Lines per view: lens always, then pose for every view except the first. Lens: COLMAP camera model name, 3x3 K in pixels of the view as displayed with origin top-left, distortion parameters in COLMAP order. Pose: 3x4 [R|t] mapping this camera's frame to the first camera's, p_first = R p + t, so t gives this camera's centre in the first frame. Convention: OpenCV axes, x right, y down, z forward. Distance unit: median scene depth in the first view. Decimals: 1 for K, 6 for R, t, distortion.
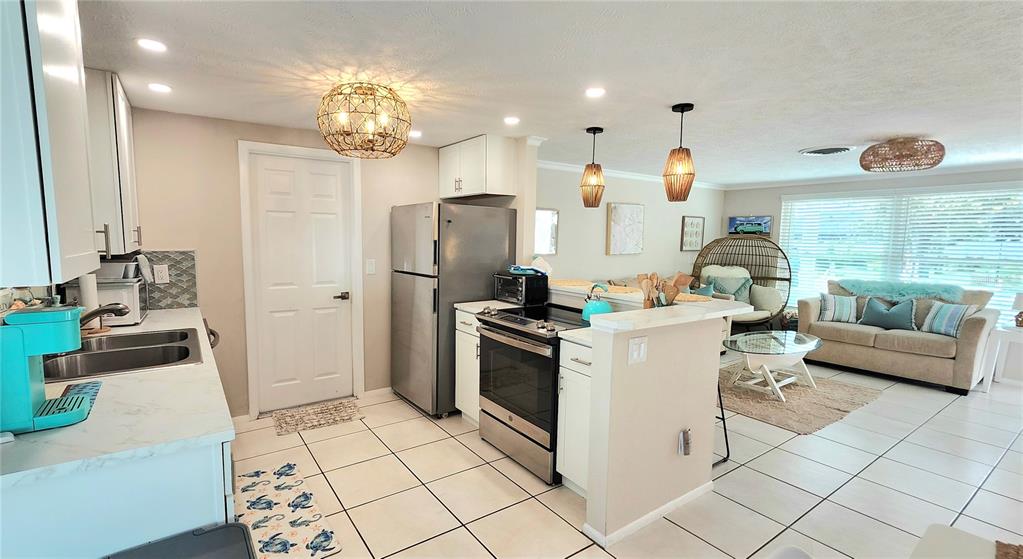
lens RADIAL K [[451.1, 0, 488.4], [0, 451.1, 283.7], [0, 0, 1]] dist [0.000628, 0.006049]
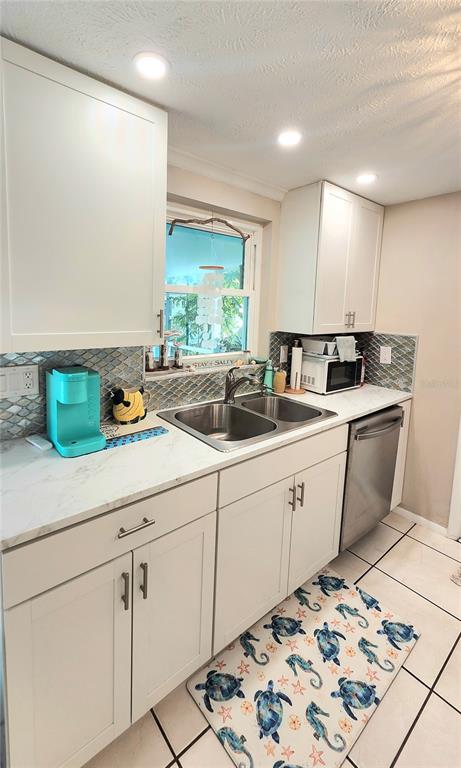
lens RADIAL K [[329.0, 0, 217.0], [0, 329.0, 339.2], [0, 0, 1]] dist [-0.001462, -0.000248]
pose [[0.083246, 0.094952, -0.991995, 0.016027], [-0.132959, 0.987609, 0.083375, -0.045708], [0.987619, 0.124954, 0.094839, 0.332852]]
